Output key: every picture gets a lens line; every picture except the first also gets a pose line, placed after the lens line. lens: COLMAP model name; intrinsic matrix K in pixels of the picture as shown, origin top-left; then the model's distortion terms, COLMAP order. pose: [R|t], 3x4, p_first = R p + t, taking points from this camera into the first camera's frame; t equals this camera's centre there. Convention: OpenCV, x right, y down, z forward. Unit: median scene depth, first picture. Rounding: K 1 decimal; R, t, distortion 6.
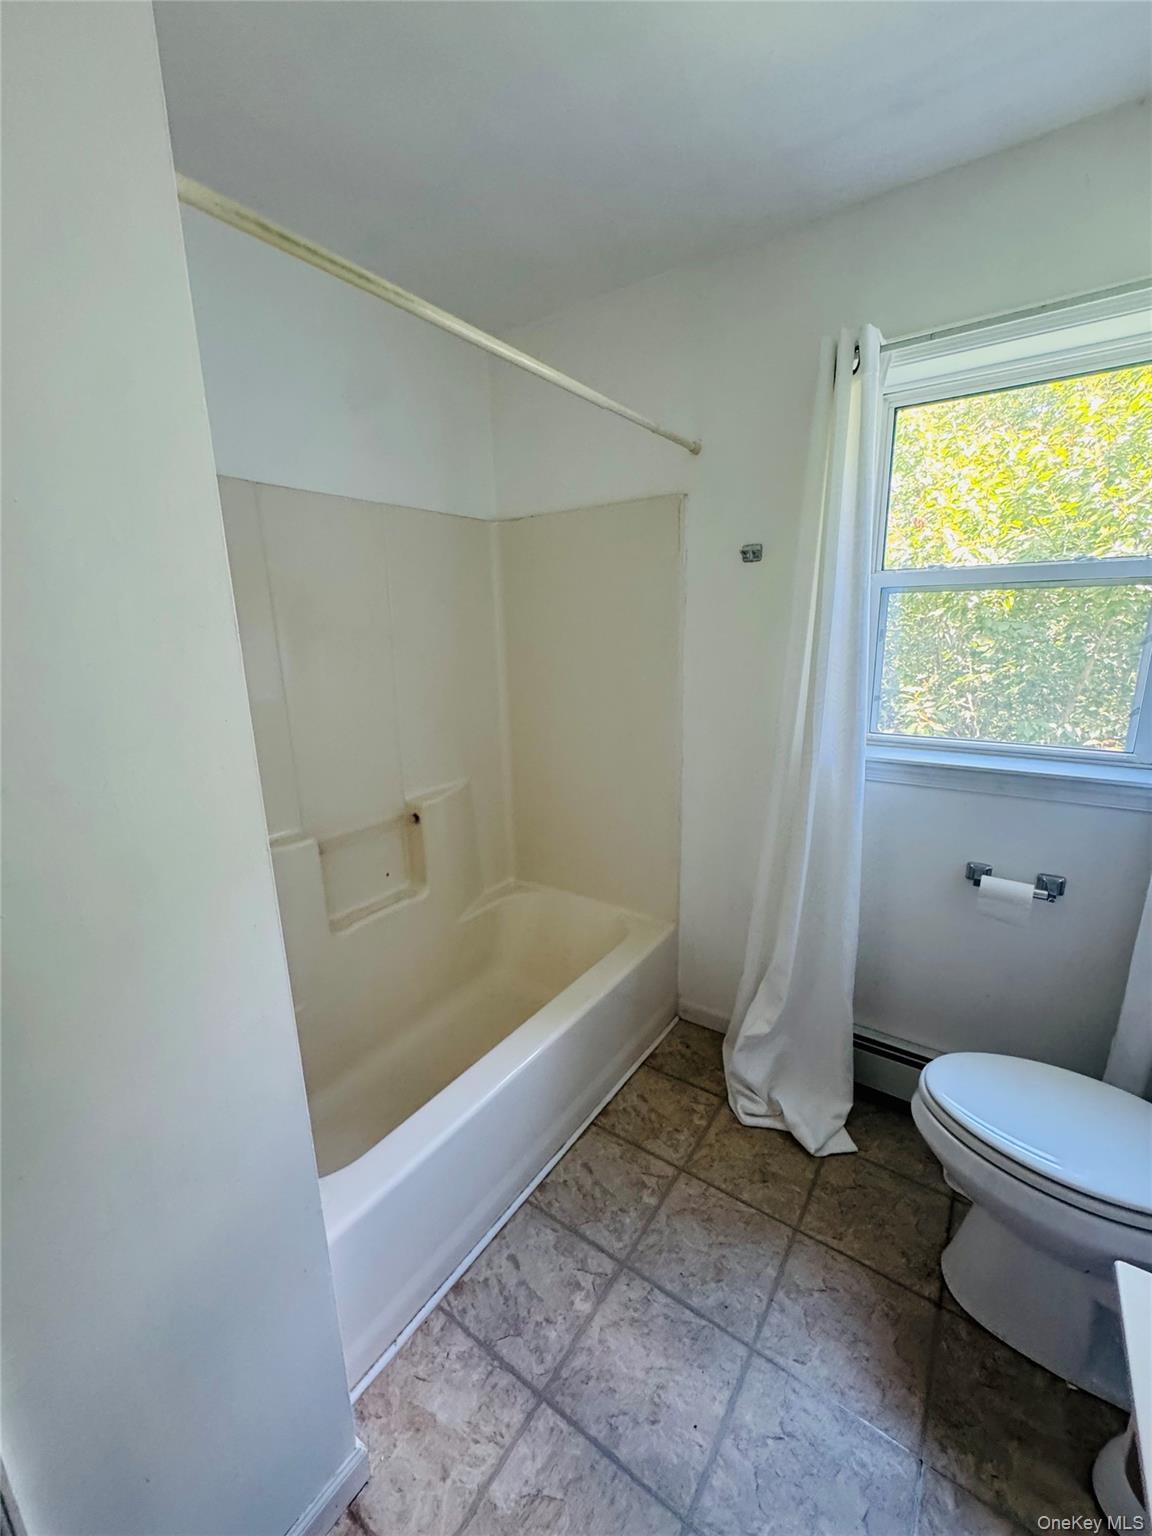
lens RADIAL K [[617.3, 0, 578.9], [0, 617.3, 767.9], [0, 0, 1]] dist [-0.002051, 0.000492]
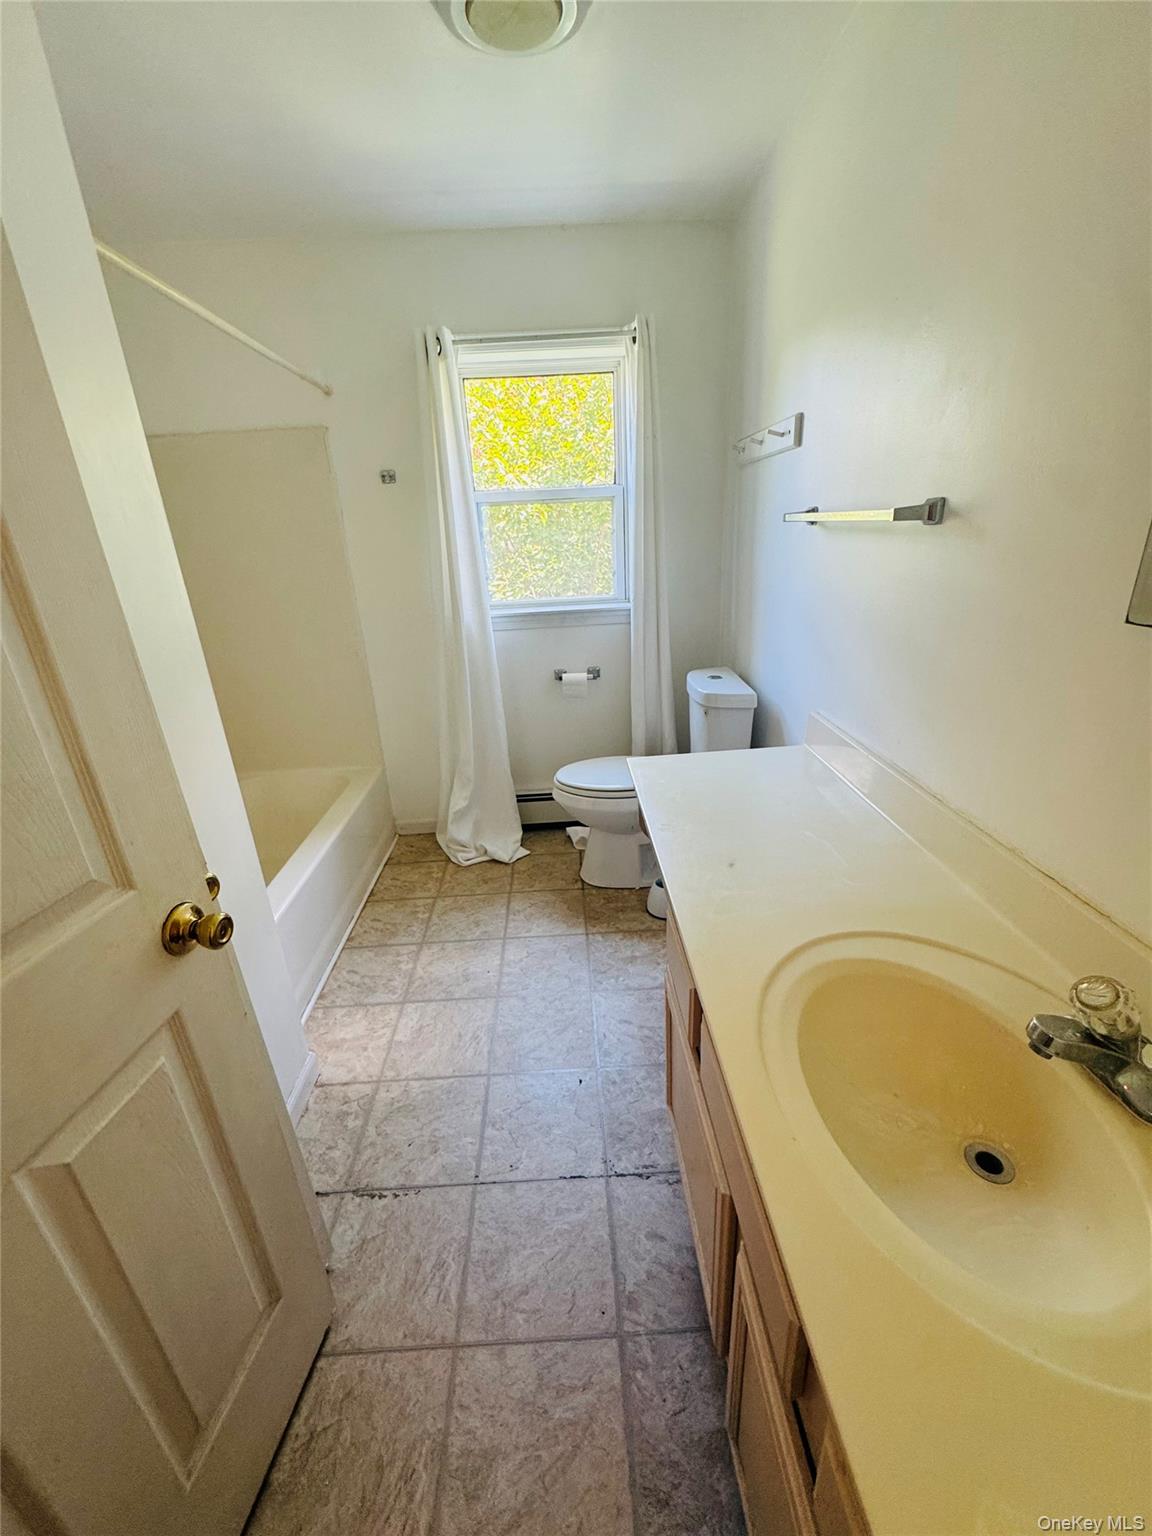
lens RADIAL K [[617.3, 0, 576.2], [0, 617.3, 766.6], [0, 0, 1]] dist [-0.002051, 0.000492]
pose [[0.798544, -0.231675, 0.555567, -0.307077], [0.166596, 0.971975, 0.165863, 0.127035], [-0.578424, -0.039894, 0.814760, -0.403878]]
